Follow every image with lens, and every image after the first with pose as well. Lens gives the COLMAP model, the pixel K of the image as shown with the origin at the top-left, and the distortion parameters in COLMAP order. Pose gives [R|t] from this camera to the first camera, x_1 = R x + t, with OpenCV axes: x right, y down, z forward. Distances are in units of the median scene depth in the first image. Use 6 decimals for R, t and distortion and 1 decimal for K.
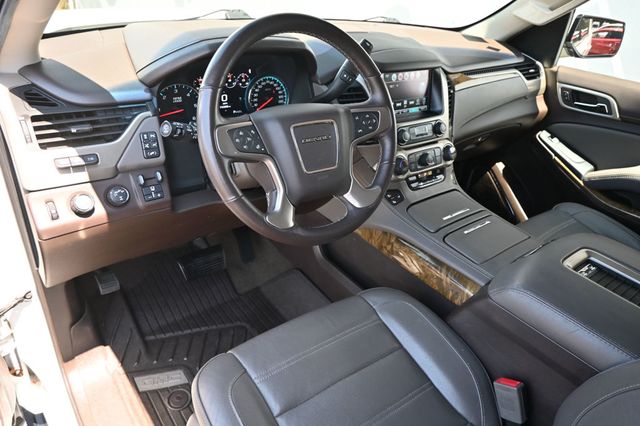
lens RADIAL K [[421.9, 0, 320.0], [0, 421.9, 213.0], [0, 0, 1]] dist [-0.006292, -0.002941]
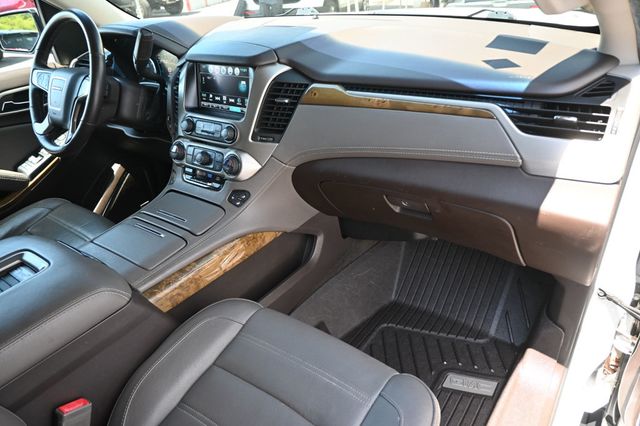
lens RADIAL K [[421.9, 0, 320.0], [0, 421.9, 213.0], [0, 0, 1]] dist [-0.006292, -0.002941]
pose [[0.288930, 0.391408, -0.873681, 1.164701], [-0.389159, 0.881821, 0.266358, -0.361228], [0.874685, 0.263042, 0.407105, 0.846450]]
